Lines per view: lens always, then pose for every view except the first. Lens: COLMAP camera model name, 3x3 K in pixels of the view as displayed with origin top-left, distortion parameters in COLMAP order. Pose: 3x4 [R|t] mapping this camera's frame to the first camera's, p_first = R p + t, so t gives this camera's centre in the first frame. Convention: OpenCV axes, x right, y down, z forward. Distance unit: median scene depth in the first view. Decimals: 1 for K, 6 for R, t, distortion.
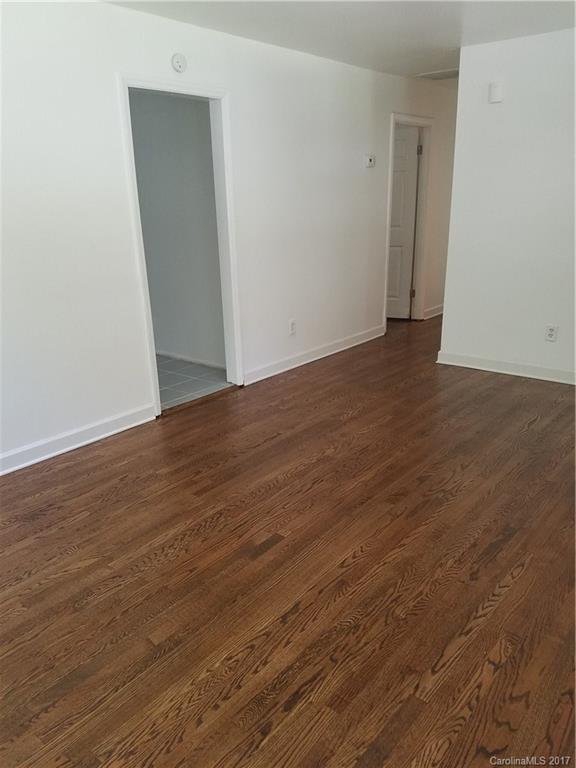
lens RADIAL K [[584.7, 0, 288.5], [0, 584.7, 380.5], [0, 0, 1]] dist [0.207137, -0.335060]
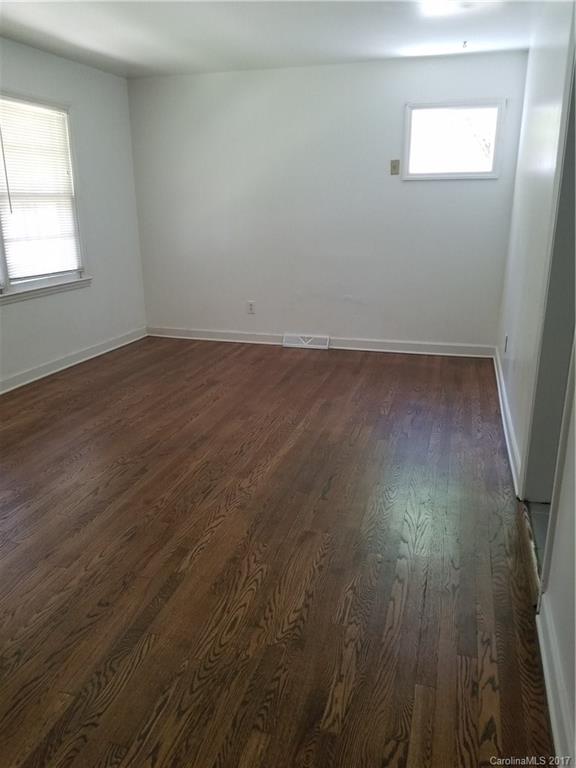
lens RADIAL K [[584.7, 0, 288.5], [0, 584.7, 380.5], [0, 0, 1]] dist [0.207137, -0.335060]
pose [[-0.922031, 0.142750, -0.359835, 0.329167], [-0.083430, 0.834408, 0.544796, -0.529948], [0.378019, 0.532340, -0.757440, 1.737508]]
